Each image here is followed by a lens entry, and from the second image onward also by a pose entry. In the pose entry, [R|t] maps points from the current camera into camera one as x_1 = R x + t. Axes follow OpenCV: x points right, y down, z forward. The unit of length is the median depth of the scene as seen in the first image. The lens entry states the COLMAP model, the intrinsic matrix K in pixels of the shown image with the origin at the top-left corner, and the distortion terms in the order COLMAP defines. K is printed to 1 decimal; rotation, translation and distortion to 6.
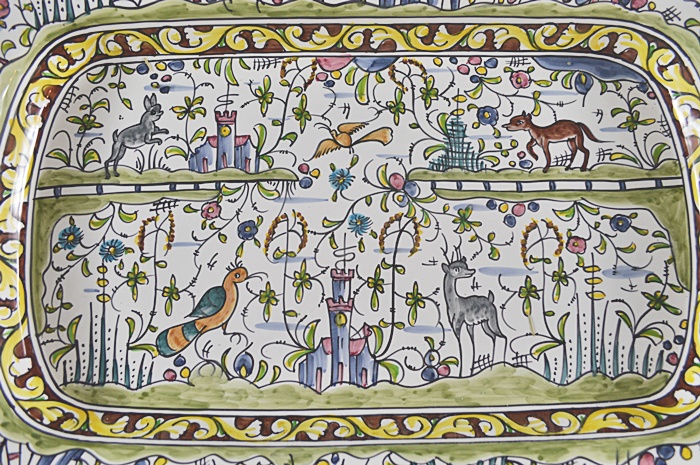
lens RADIAL K [[543.9, 0, 351.1], [0, 543.9, 231.9], [0, 0, 1]] dist [-0.008611, -0.001046]
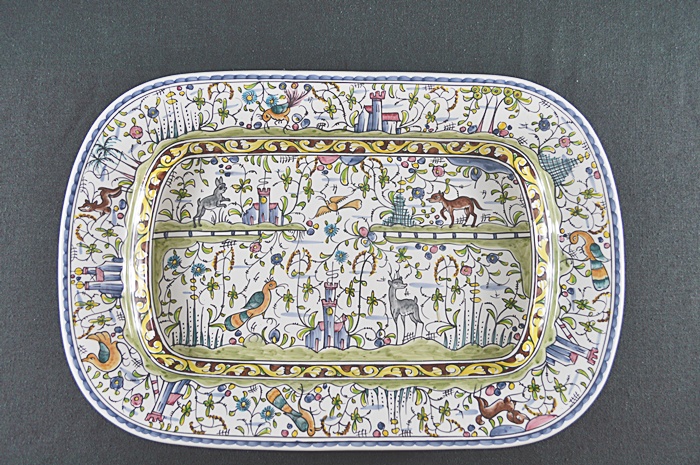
lens RADIAL K [[543.9, 0, 350.6], [0, 543.9, 235.7], [0, 0, 1]] dist [-0.008611, -0.001046]
pose [[0.999869, 0.015840, 0.003360, 0.038286], [-0.015991, 0.998562, 0.051164, -0.170923], [-0.002545, -0.051211, 0.998685, -0.729633]]
